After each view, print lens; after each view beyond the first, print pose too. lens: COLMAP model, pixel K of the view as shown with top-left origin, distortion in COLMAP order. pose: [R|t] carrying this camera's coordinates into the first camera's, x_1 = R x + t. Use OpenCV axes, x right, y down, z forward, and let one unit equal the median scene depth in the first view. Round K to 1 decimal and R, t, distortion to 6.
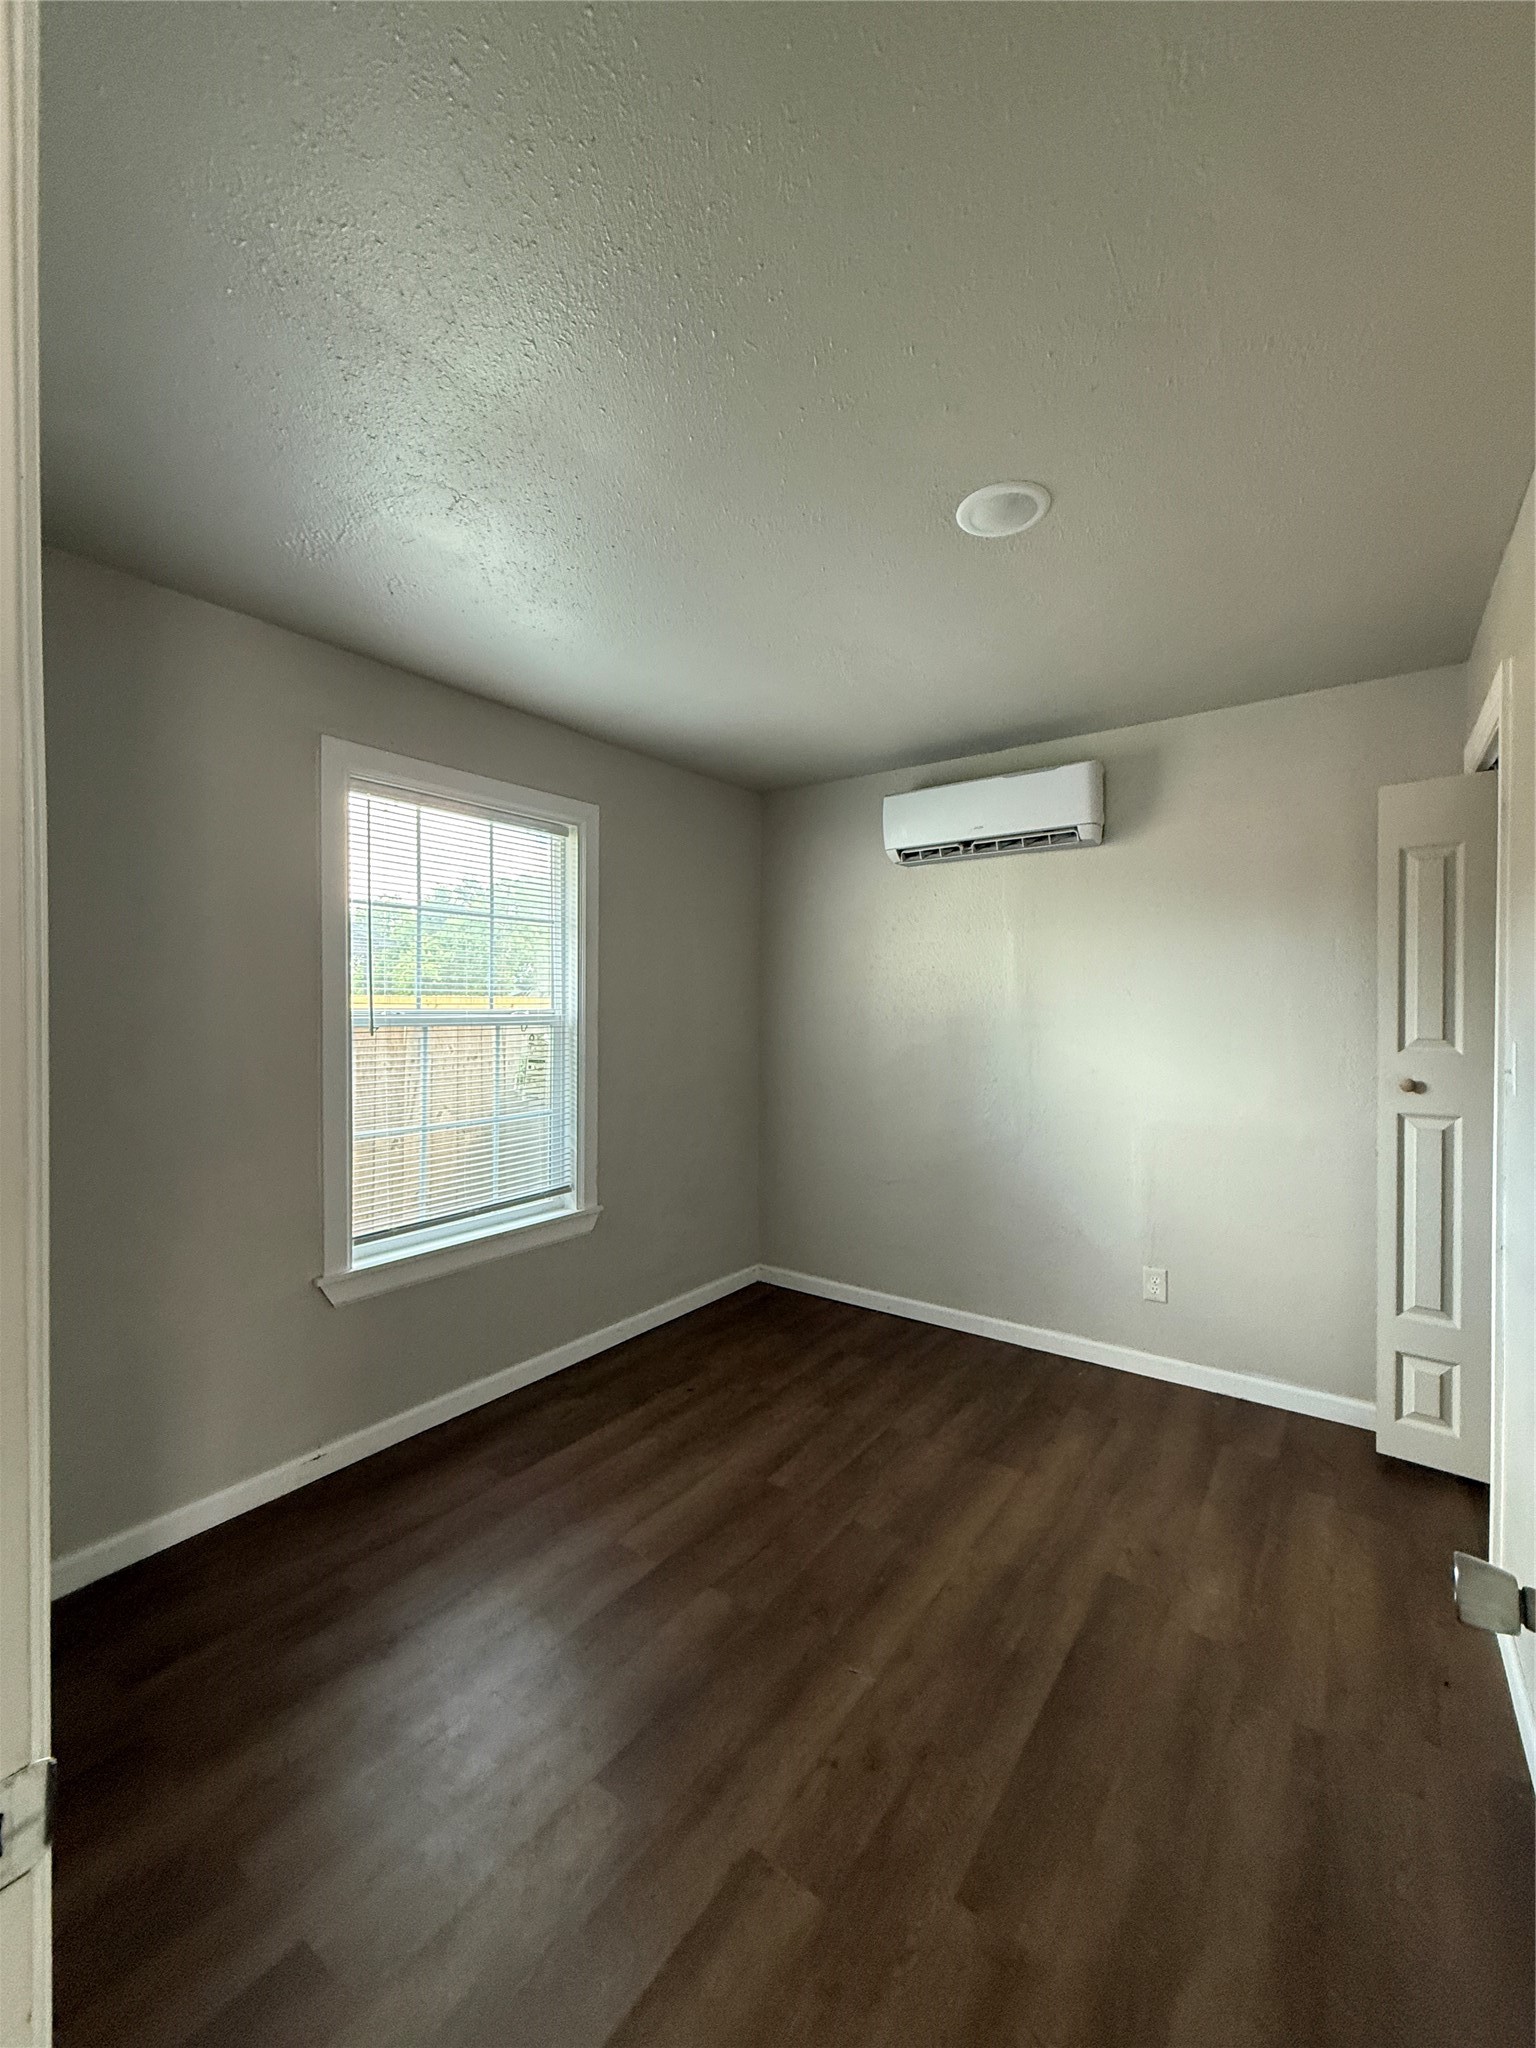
lens RADIAL K [[814.3, 0, 768.0], [0, 814.3, 1024.0], [0, 0, 1]] dist [-0.011853, 0.000001]
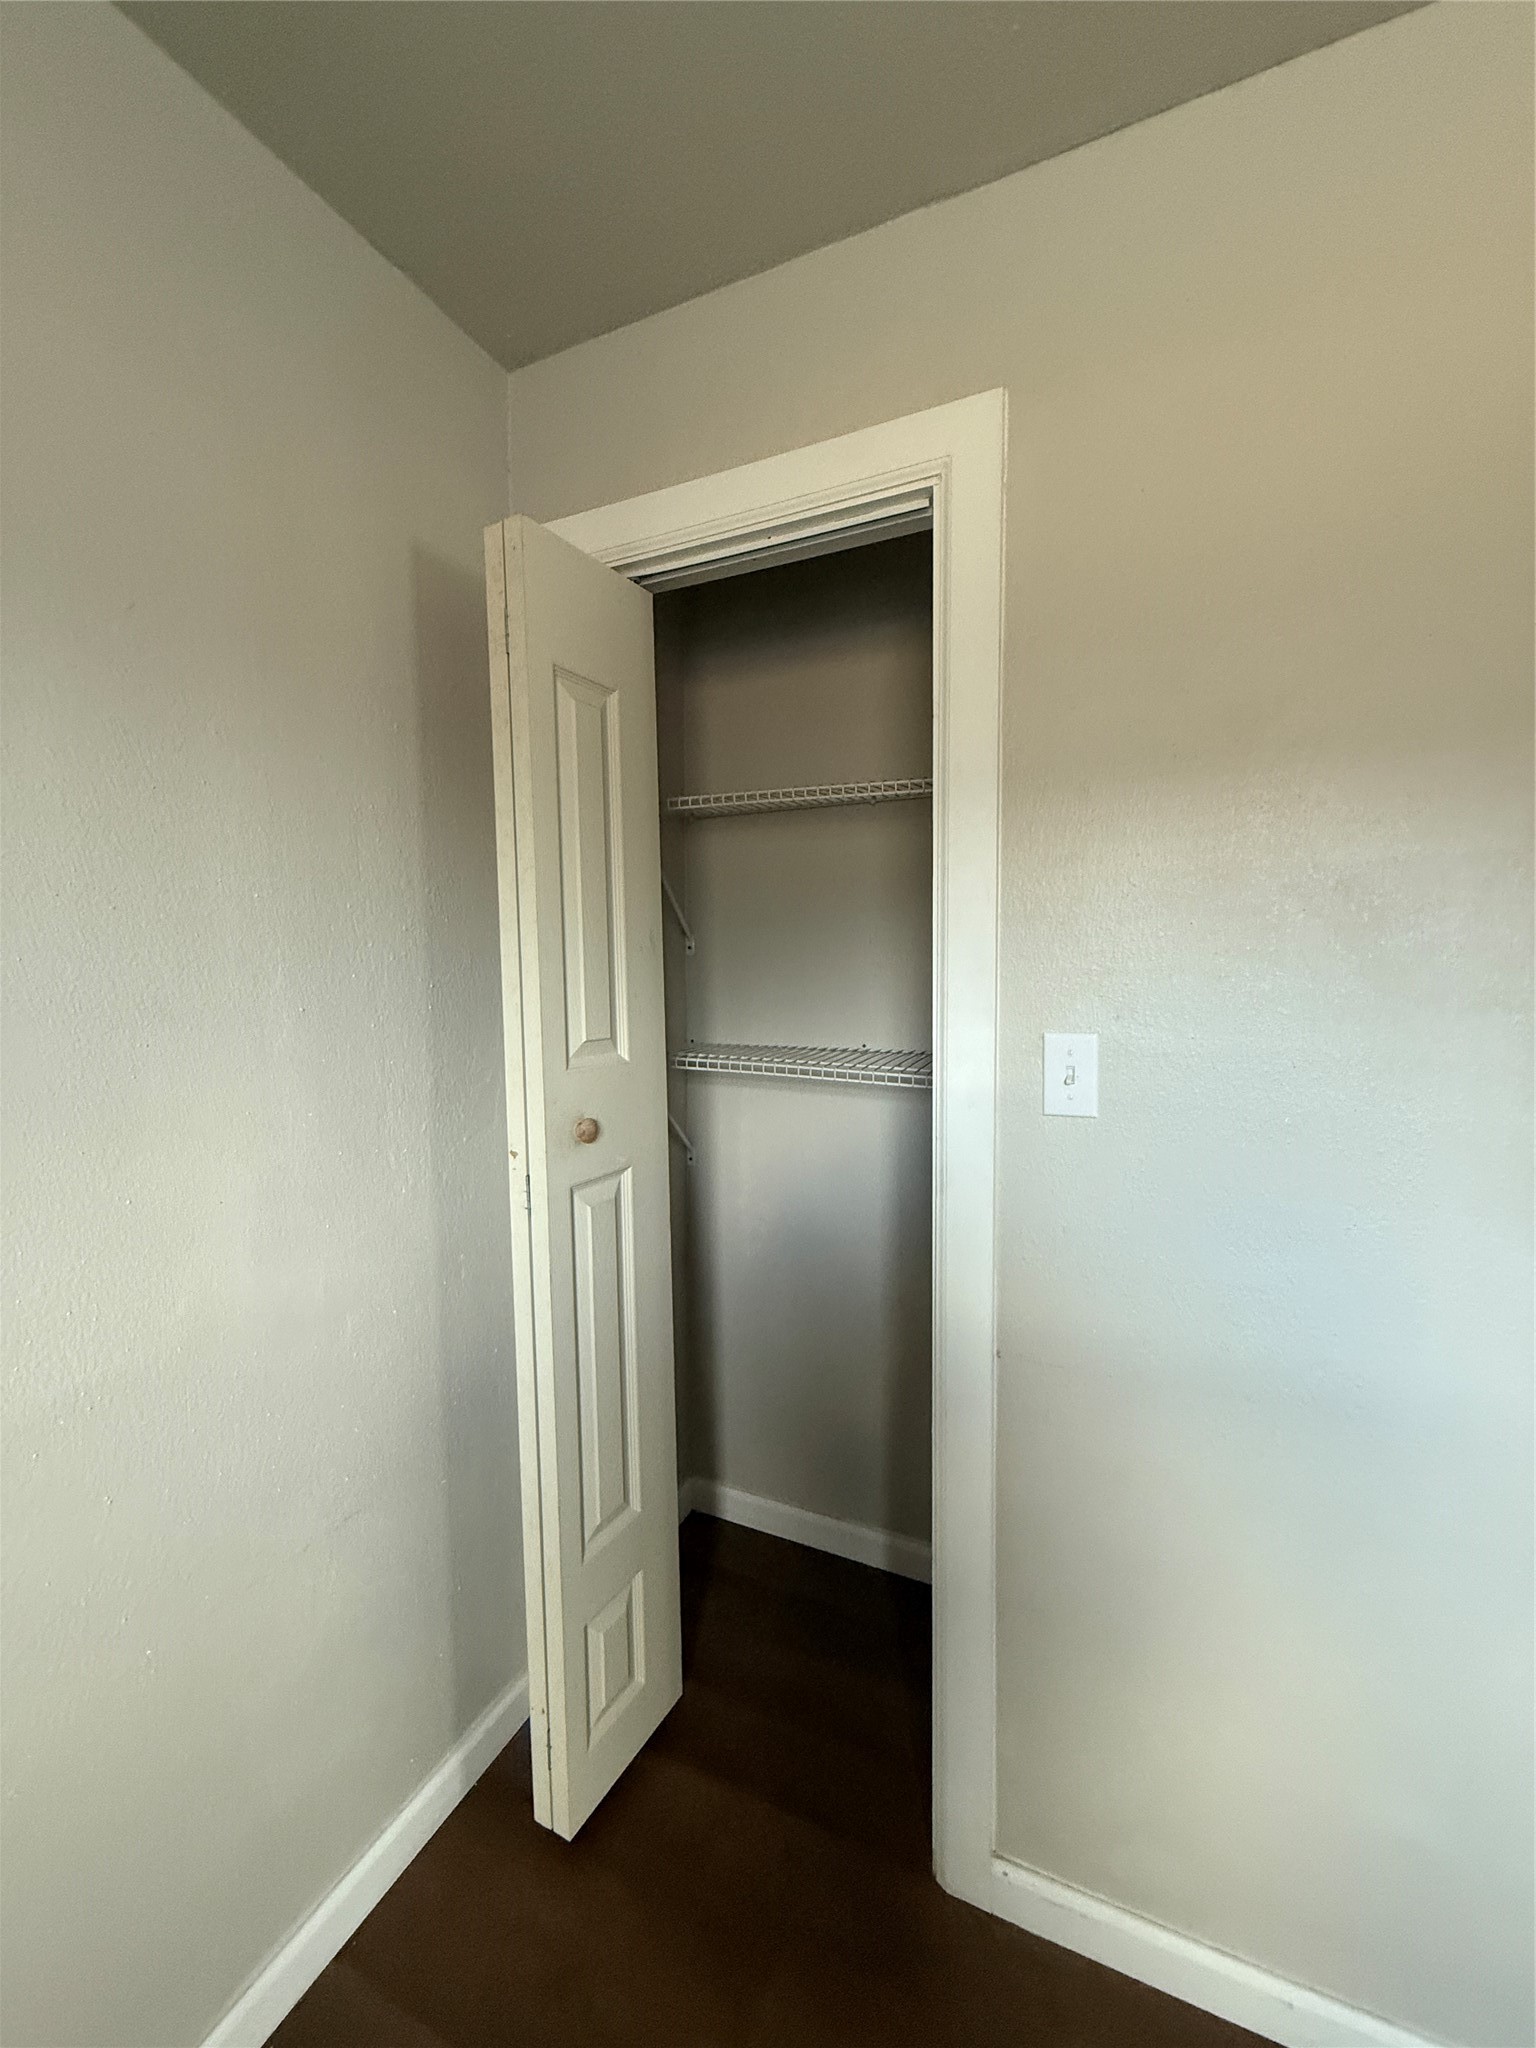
lens RADIAL K [[814.3, 0, 768.0], [0, 814.3, 1024.0], [0, 0, 1]] dist [-0.011853, 0.000001]
pose [[-0.196635, -0.060457, 0.978611, 0.256319], [0.024239, 0.997492, 0.066494, -0.026060], [-0.980177, 0.036795, -0.194676, 0.995891]]
